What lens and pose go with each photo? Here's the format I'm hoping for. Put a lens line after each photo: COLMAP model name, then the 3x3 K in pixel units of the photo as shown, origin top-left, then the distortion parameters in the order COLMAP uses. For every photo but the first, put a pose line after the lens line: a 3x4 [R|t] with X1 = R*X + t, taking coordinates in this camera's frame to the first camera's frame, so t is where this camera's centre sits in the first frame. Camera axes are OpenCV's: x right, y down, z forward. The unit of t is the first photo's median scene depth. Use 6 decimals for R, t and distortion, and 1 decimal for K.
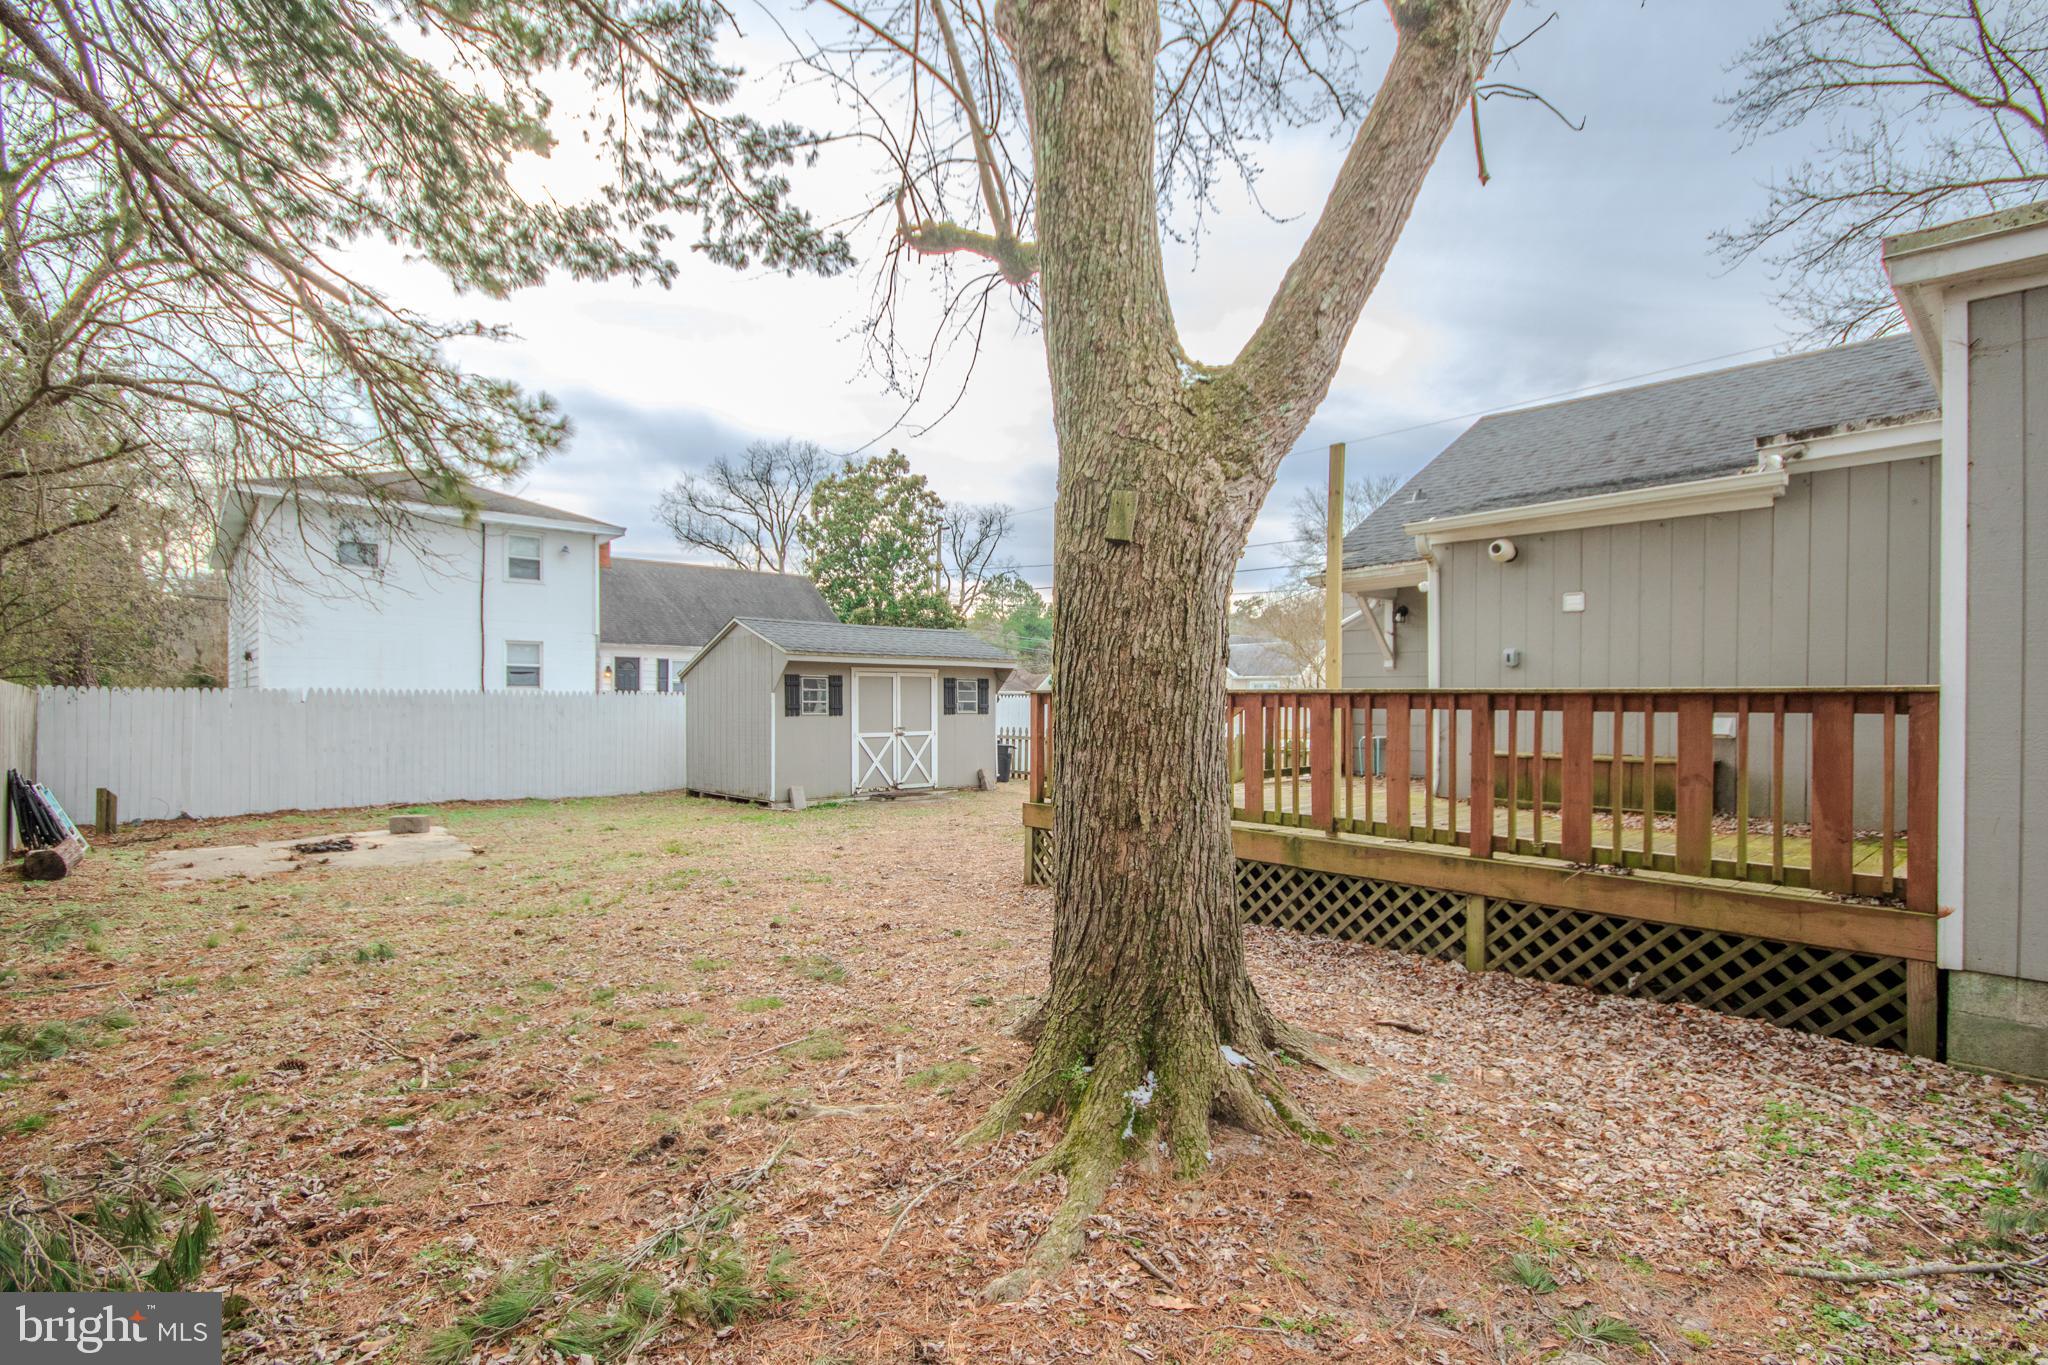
lens RADIAL K [[956.7, 0, 1034.2], [0, 956.7, 707.9], [0, 0, 1]] dist [0.004041, -0.011435]
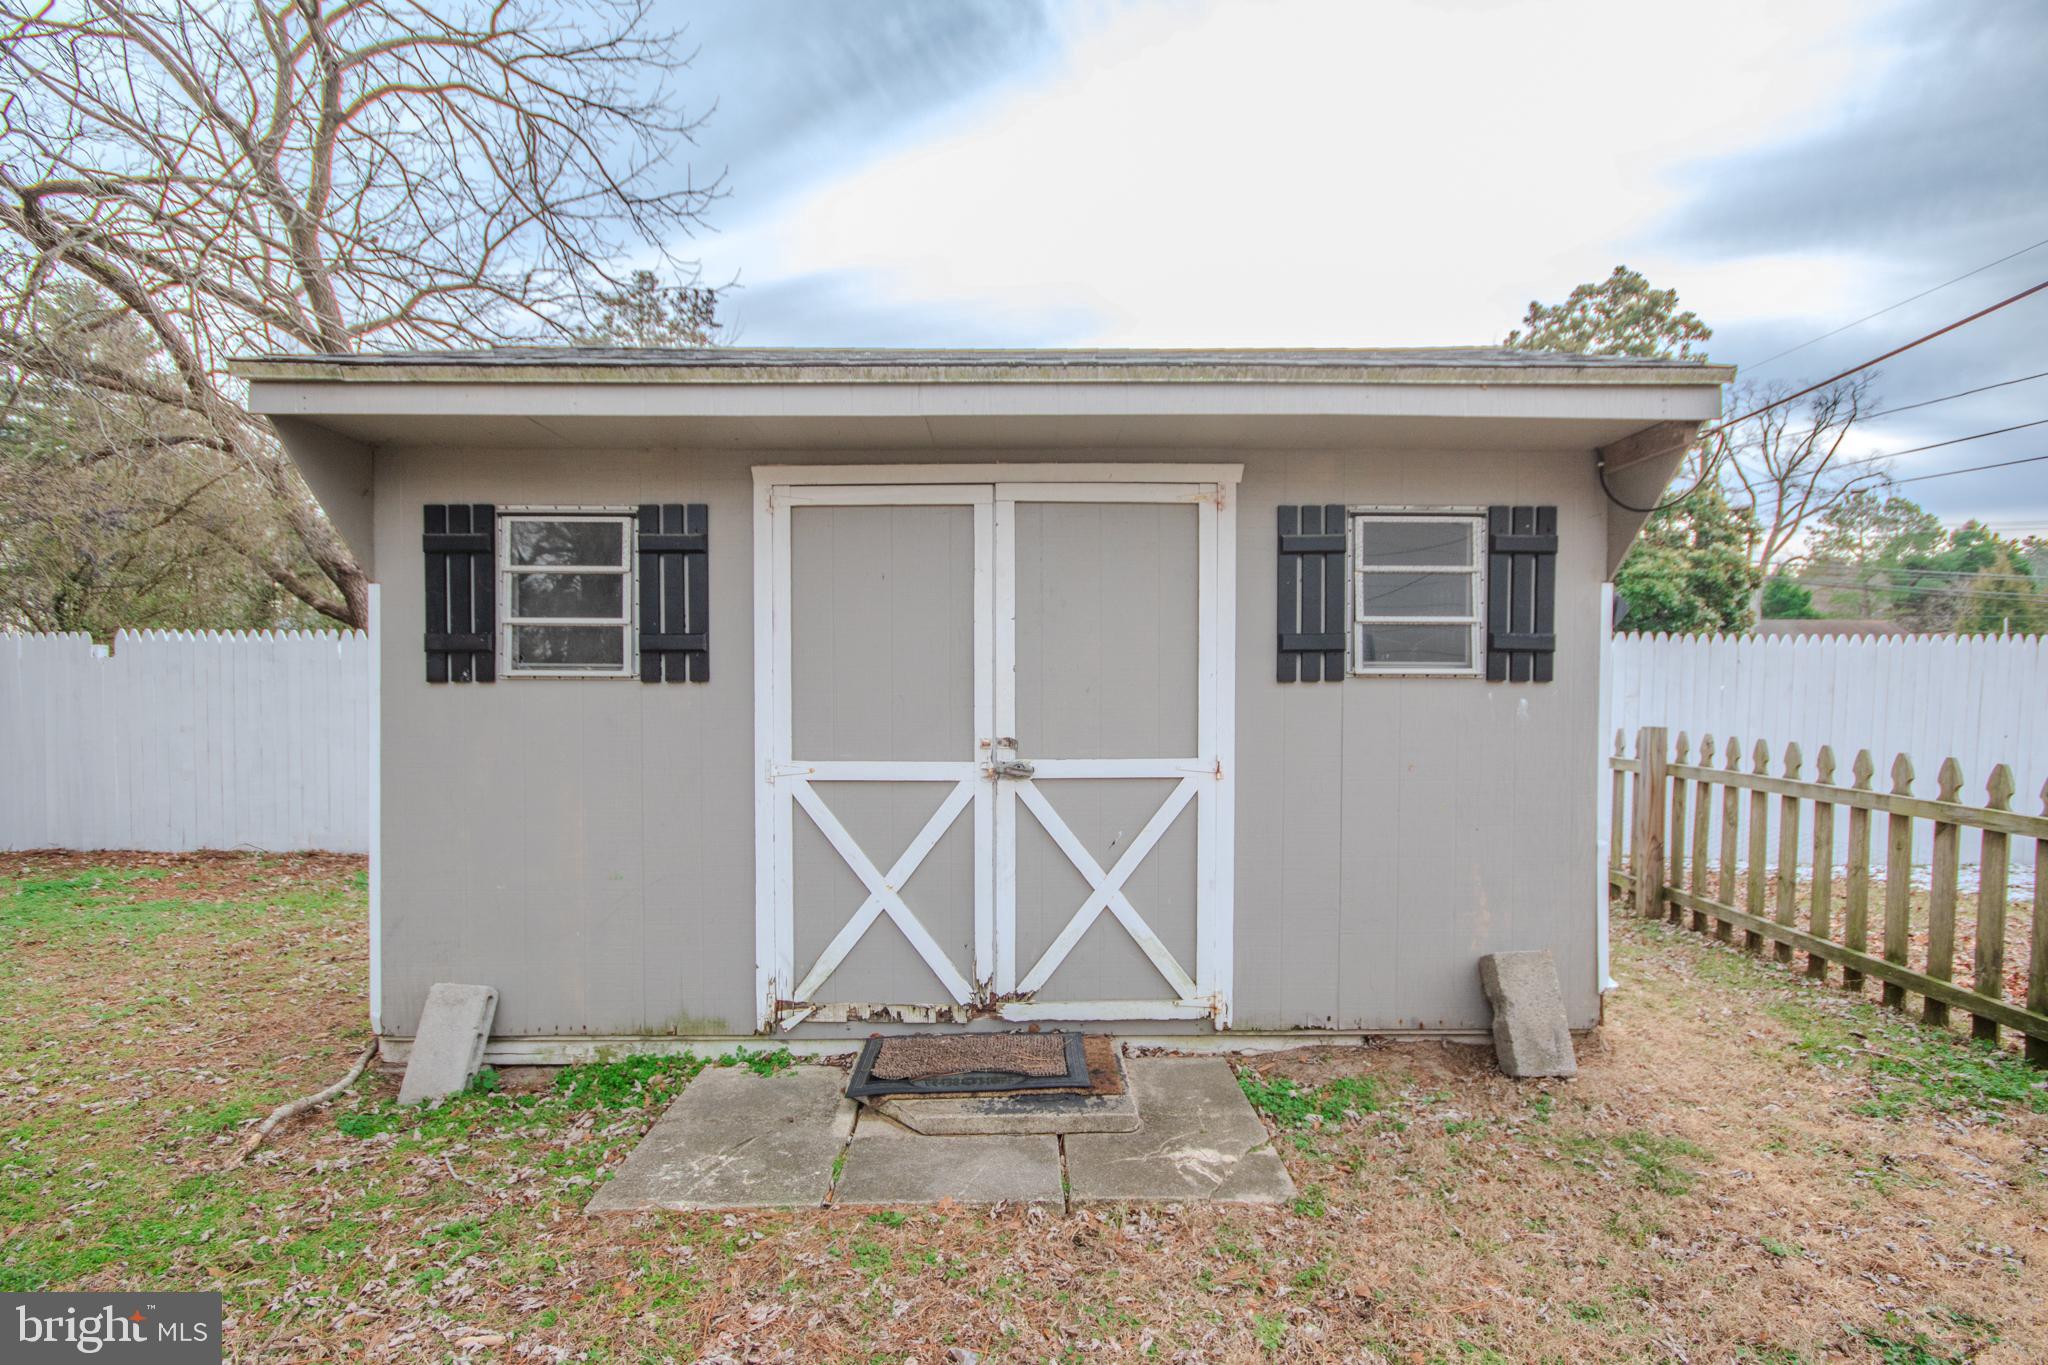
lens RADIAL K [[956.7, 0, 1034.2], [0, 956.7, 707.9], [0, 0, 1]] dist [0.004041, -0.011435]
pose [[0.731212, 0.018198, -0.681908, 0.003848], [-0.004095, 0.999743, 0.022289, 0.003039], [0.682138, -0.013506, 0.731098, 0.298560]]
